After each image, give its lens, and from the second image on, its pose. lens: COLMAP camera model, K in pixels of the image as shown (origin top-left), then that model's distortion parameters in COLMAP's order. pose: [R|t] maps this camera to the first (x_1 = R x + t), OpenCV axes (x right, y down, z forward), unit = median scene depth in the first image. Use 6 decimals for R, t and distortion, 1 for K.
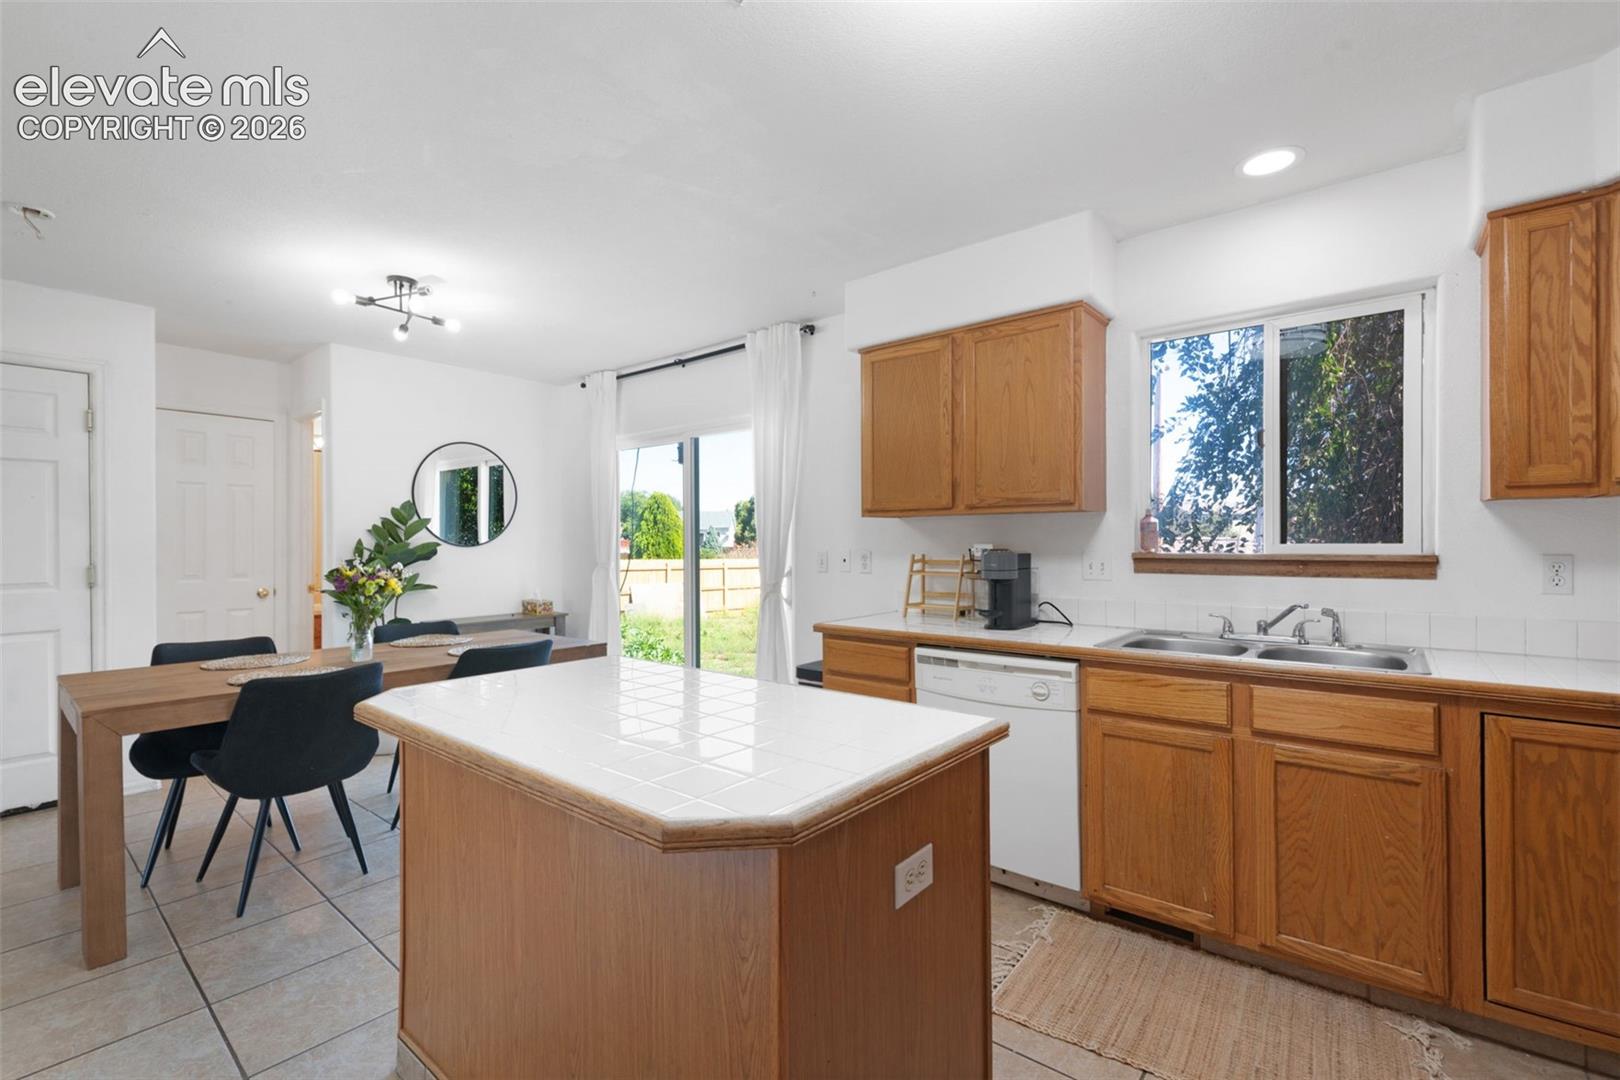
lens RADIAL K [[711.1, 0, 825.9], [0, 711.1, 543.0], [0, 0, 1]] dist [0.000580, 0.000078]
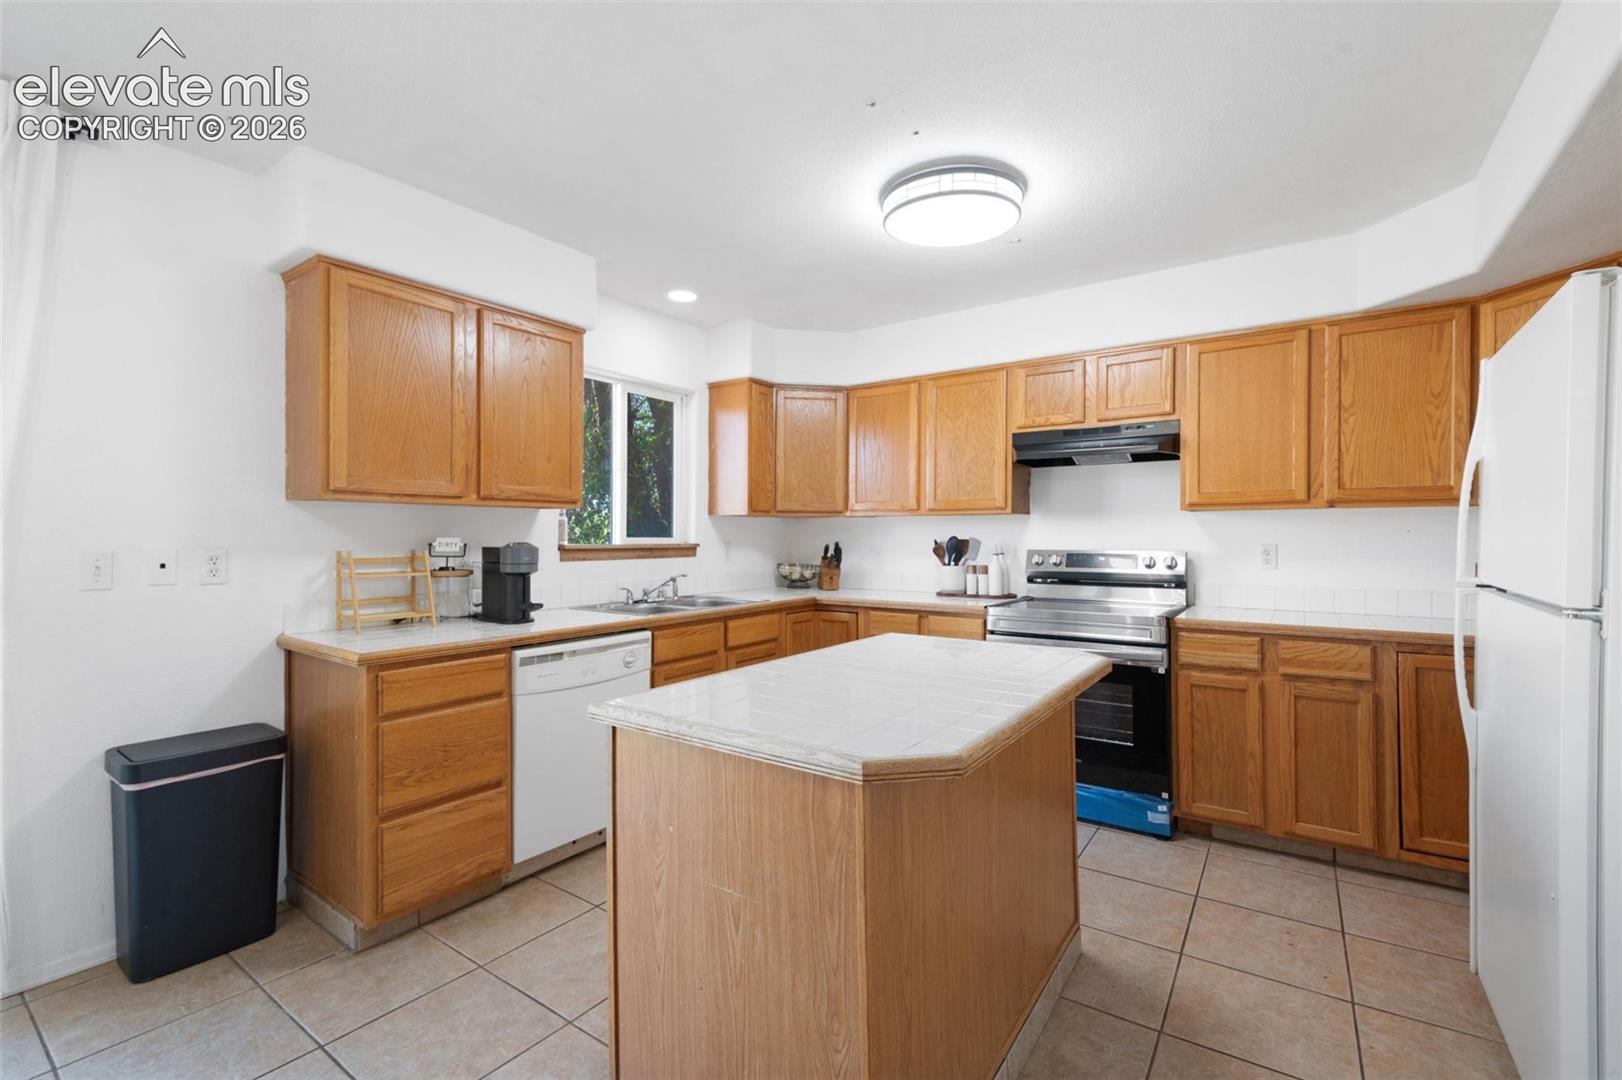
lens RADIAL K [[714.8, 0, 800.6], [0, 714.8, 539.2], [0, 0, 1]] dist [0.000883, -0.014310]
pose [[-0.067681, 0.000554, 0.997707, -0.876173], [0.002642, 0.999996, -0.000376, 0.005909], [-0.997703, 0.002611, -0.067683, 0.756597]]
